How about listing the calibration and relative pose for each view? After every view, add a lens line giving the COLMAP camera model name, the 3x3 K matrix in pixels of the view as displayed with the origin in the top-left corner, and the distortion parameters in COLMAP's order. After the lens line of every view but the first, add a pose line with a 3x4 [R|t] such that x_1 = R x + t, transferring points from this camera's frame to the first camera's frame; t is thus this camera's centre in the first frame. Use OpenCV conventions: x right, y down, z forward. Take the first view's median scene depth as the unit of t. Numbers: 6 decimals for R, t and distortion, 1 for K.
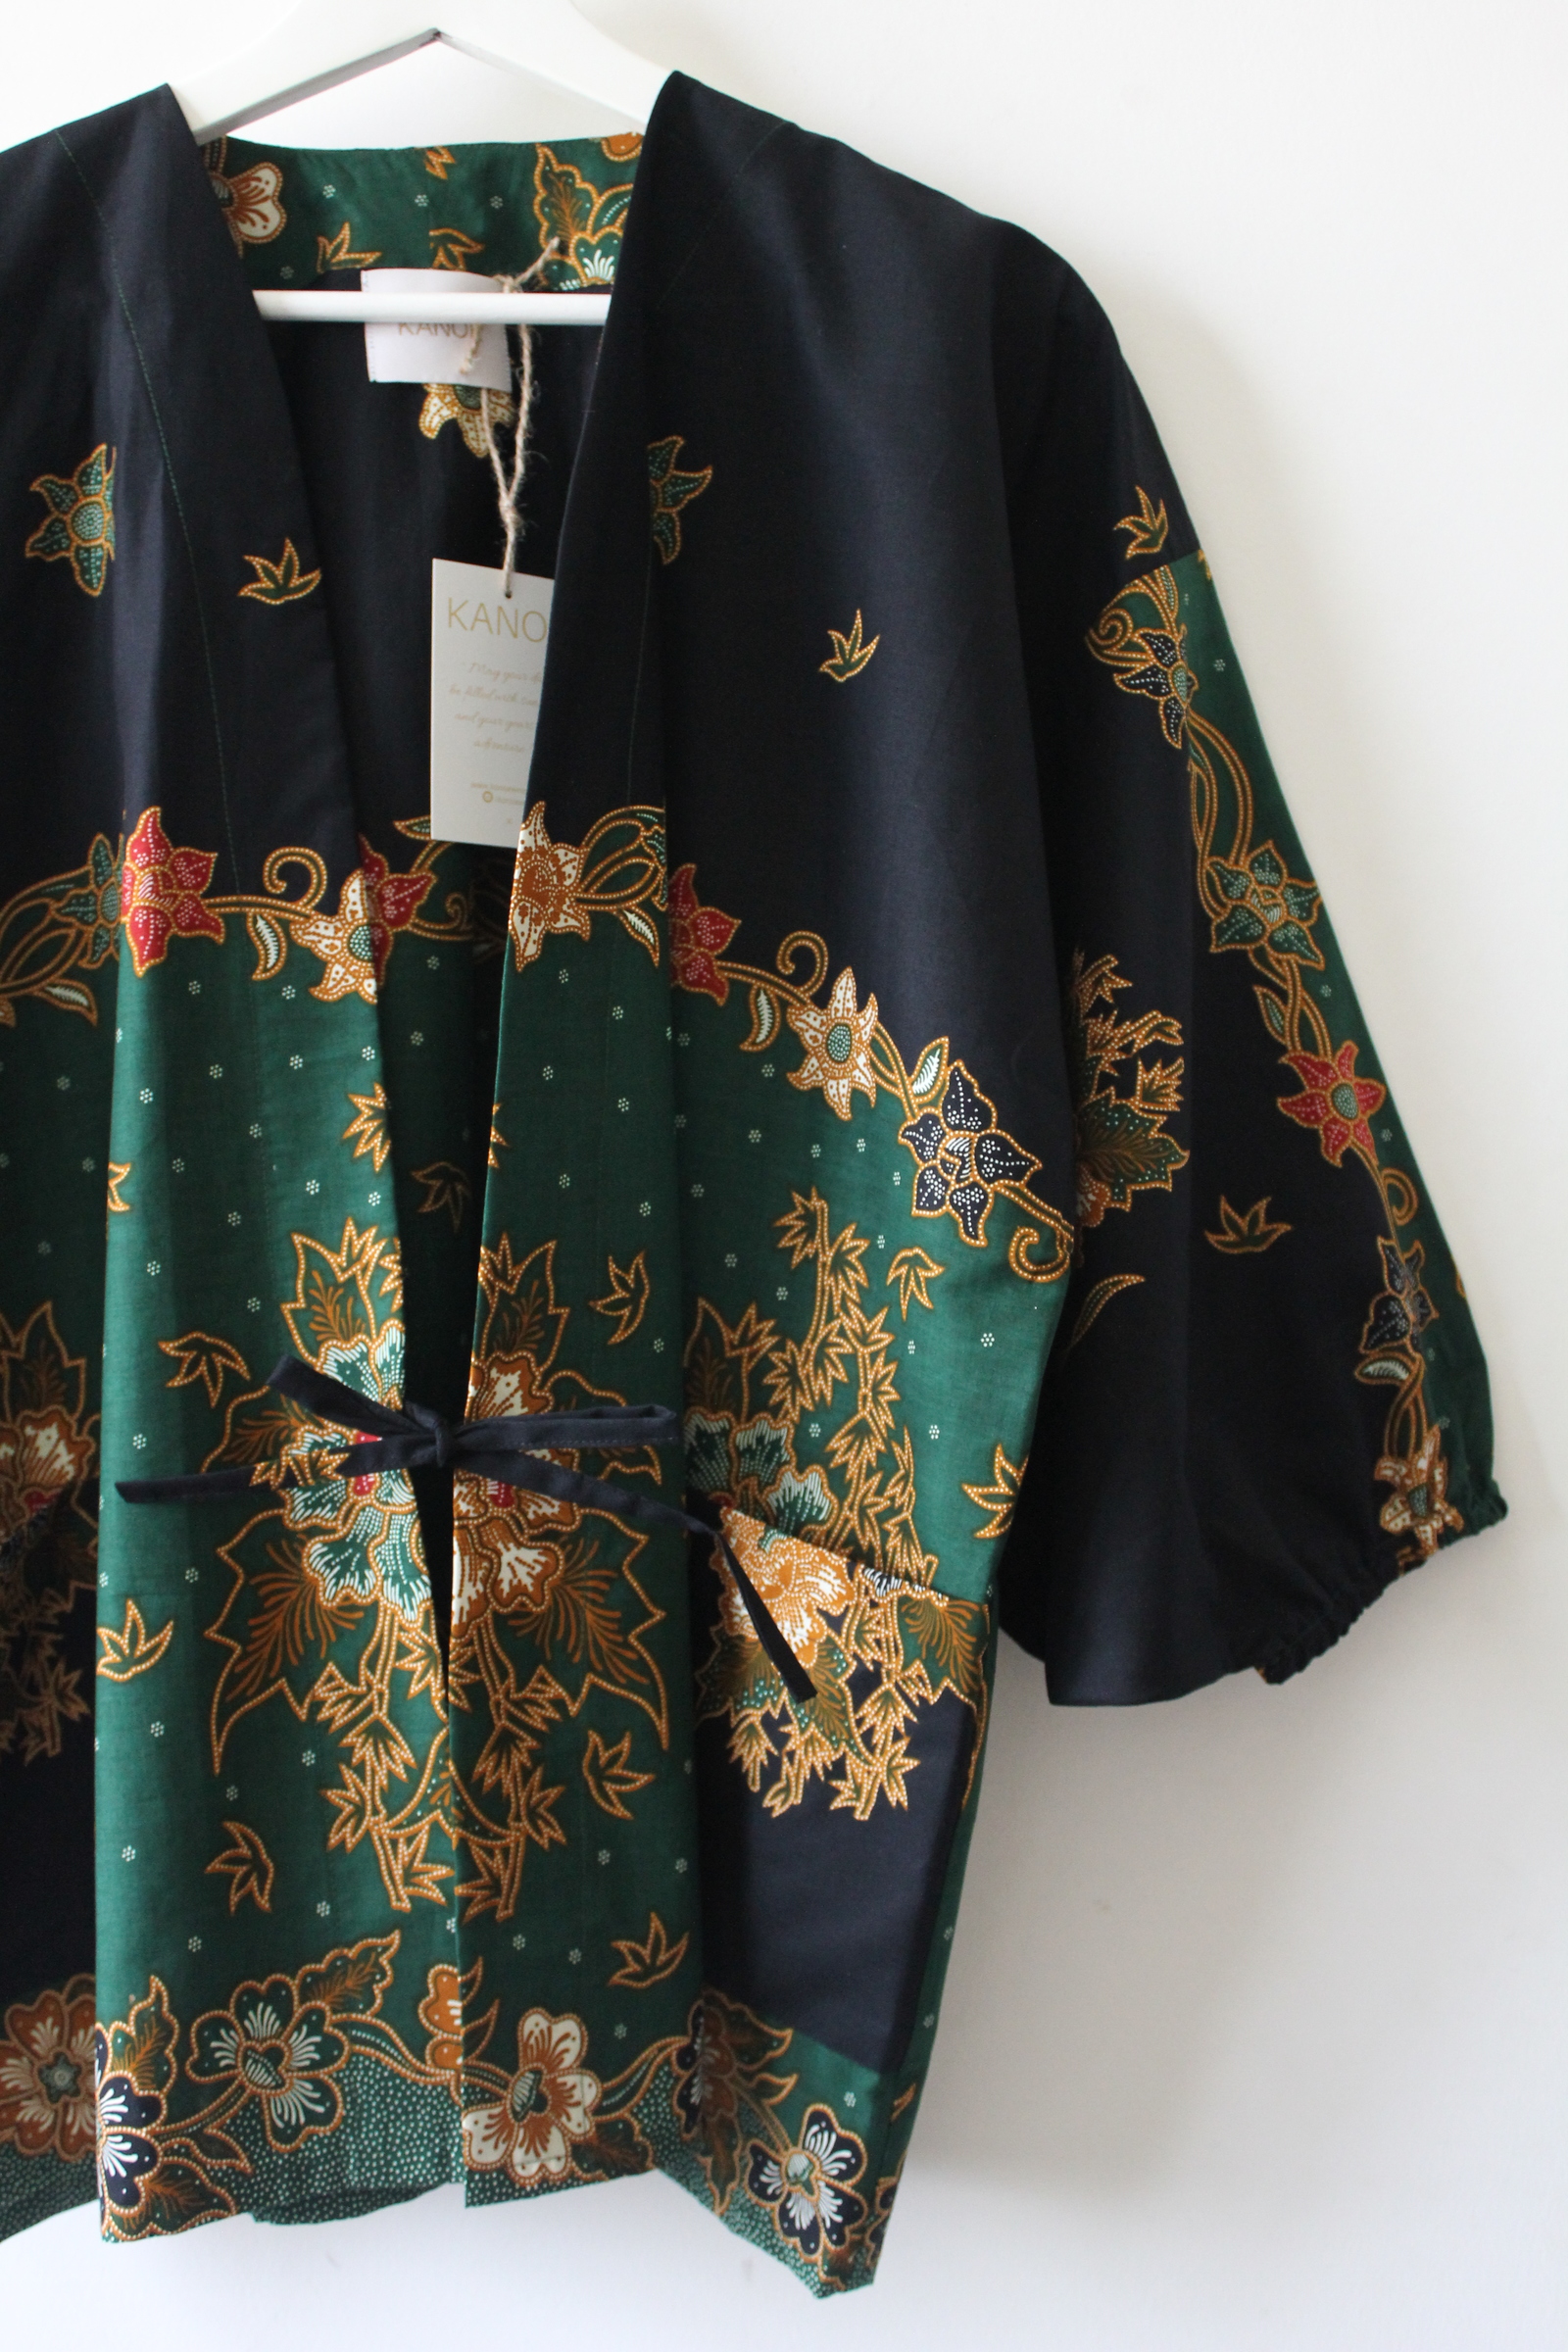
lens RADIAL K [[2402.8, 0, 784.0], [0, 2402.8, 1176.0], [0, 0, 1]] dist [-0.130926, 0.147051]
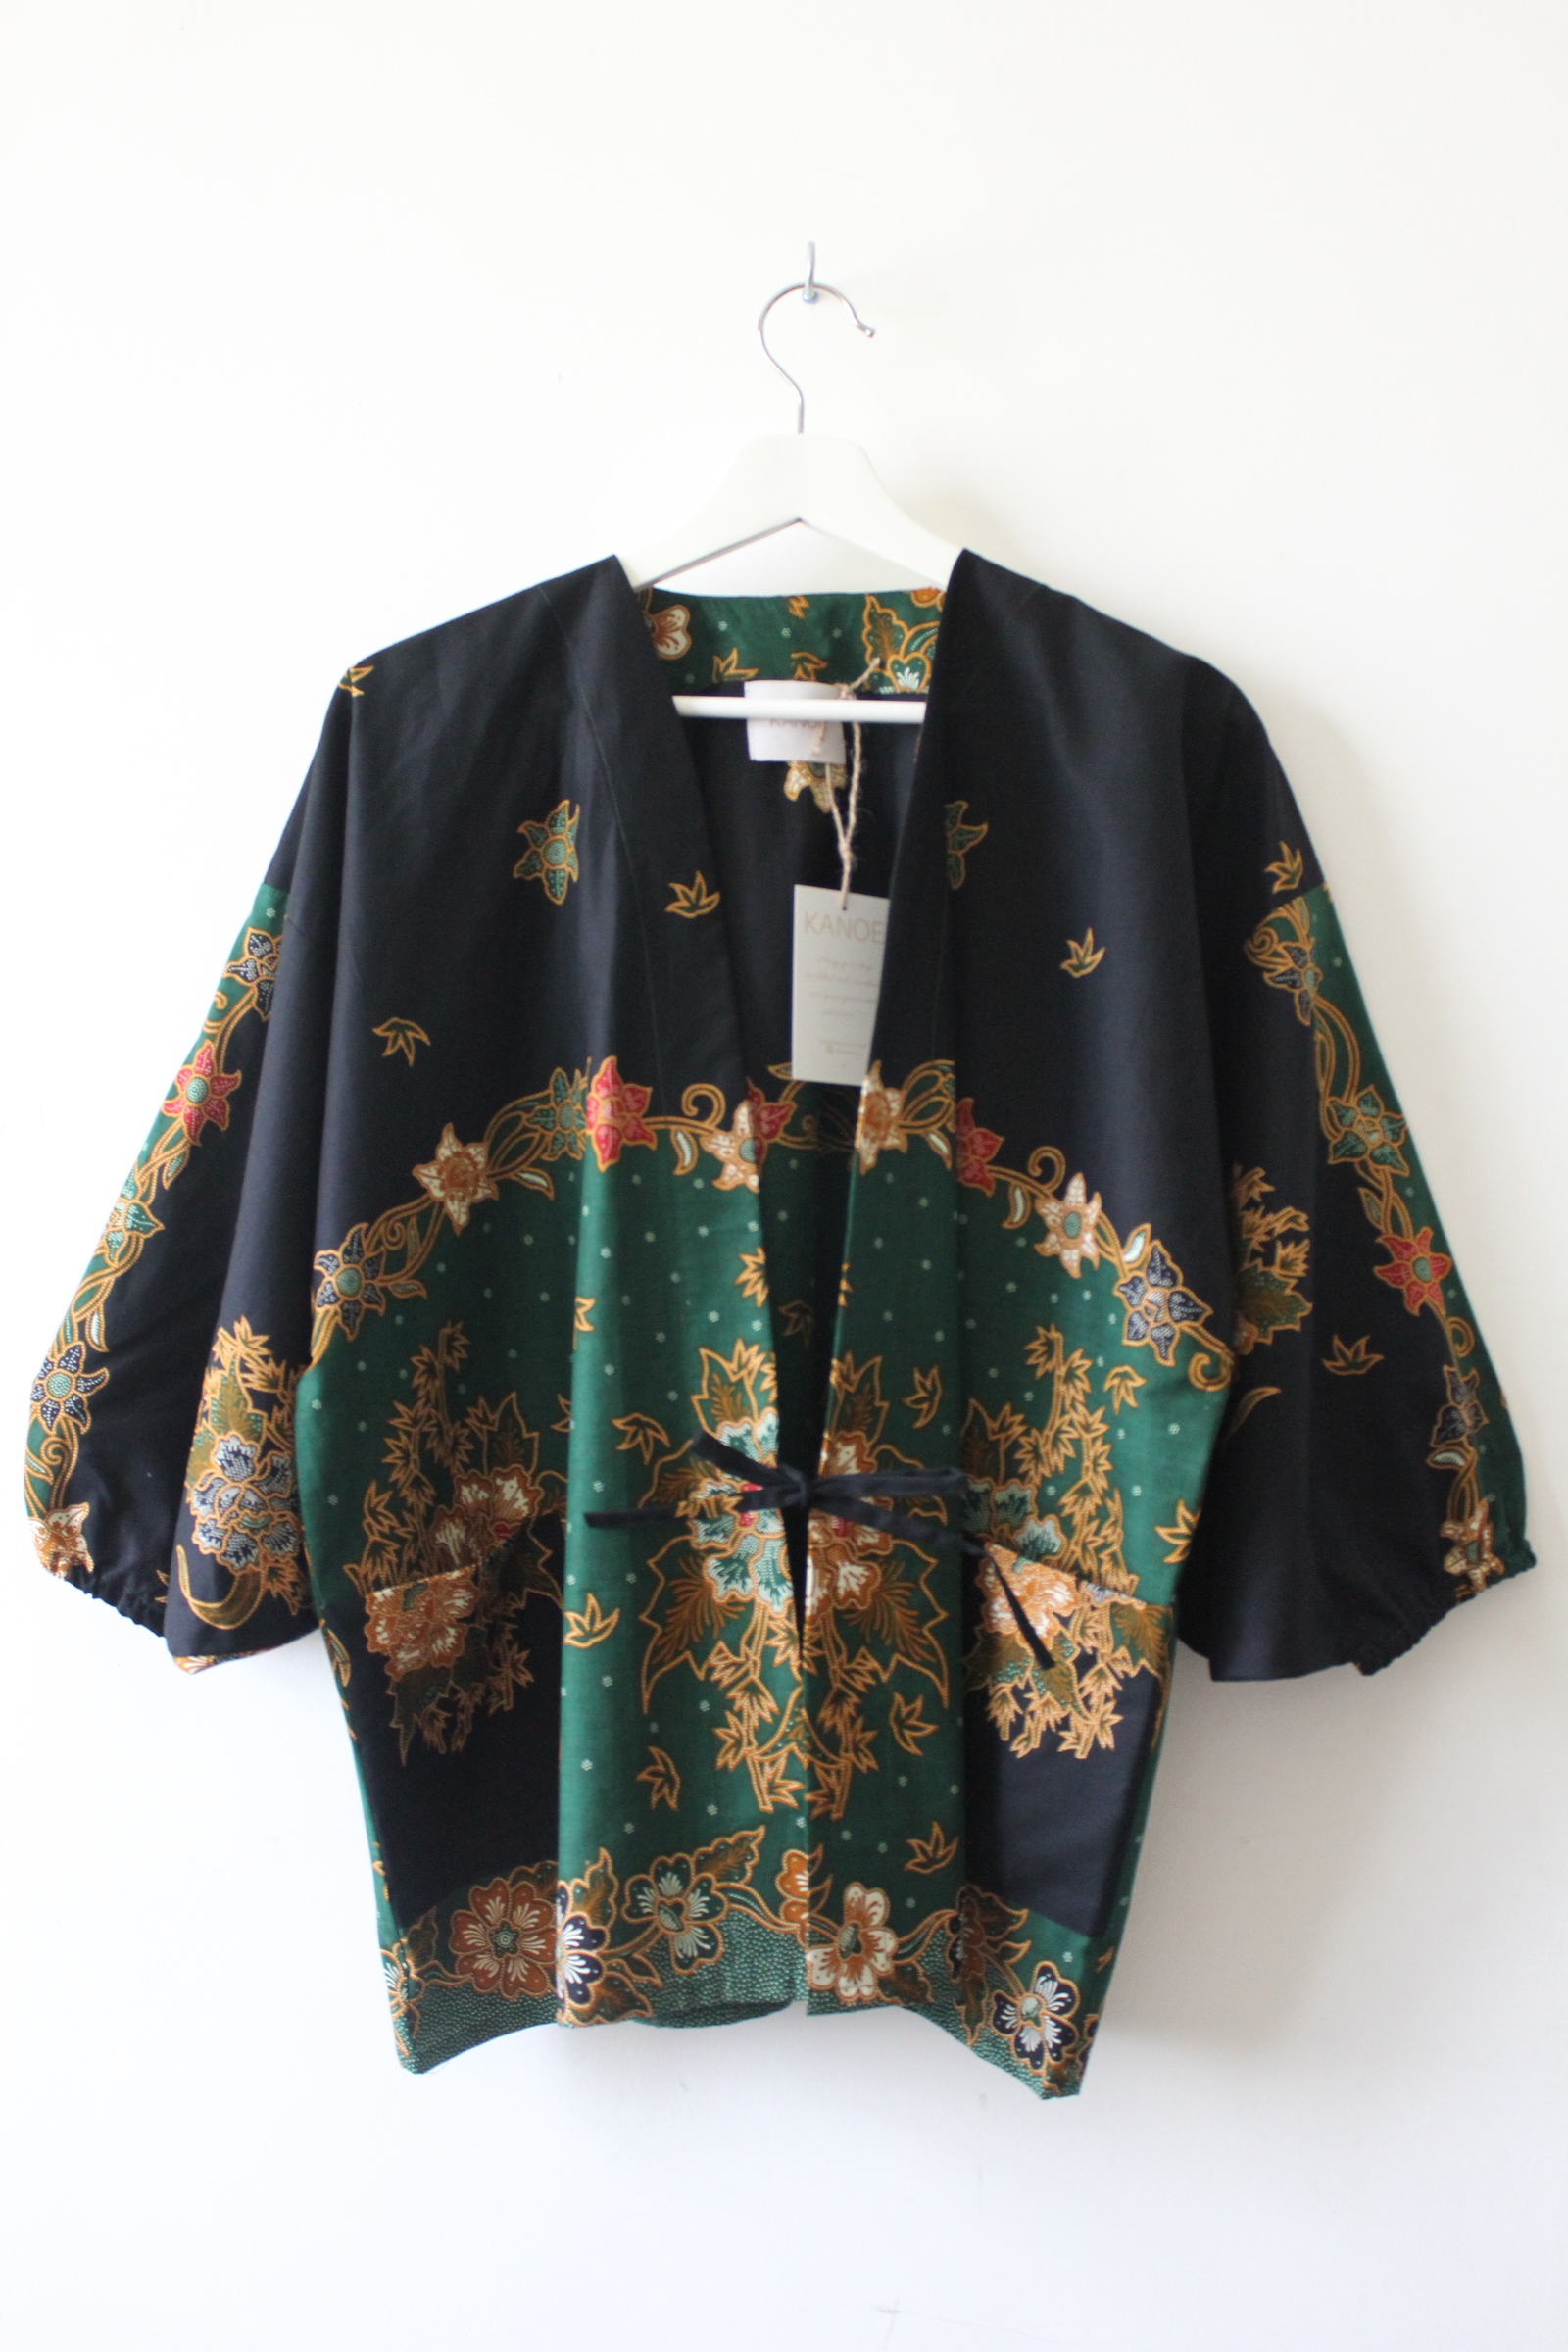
lens RADIAL K [[2402.8, 0, 784.0], [0, 2402.8, 1176.0], [0, 0, 1]] dist [-0.130926, 0.147051]
pose [[0.998647, 0.018030, -0.048766, -0.083091], [-0.020527, 0.998478, -0.051192, -0.006916], [0.047769, 0.052124, 0.997498, -0.473737]]
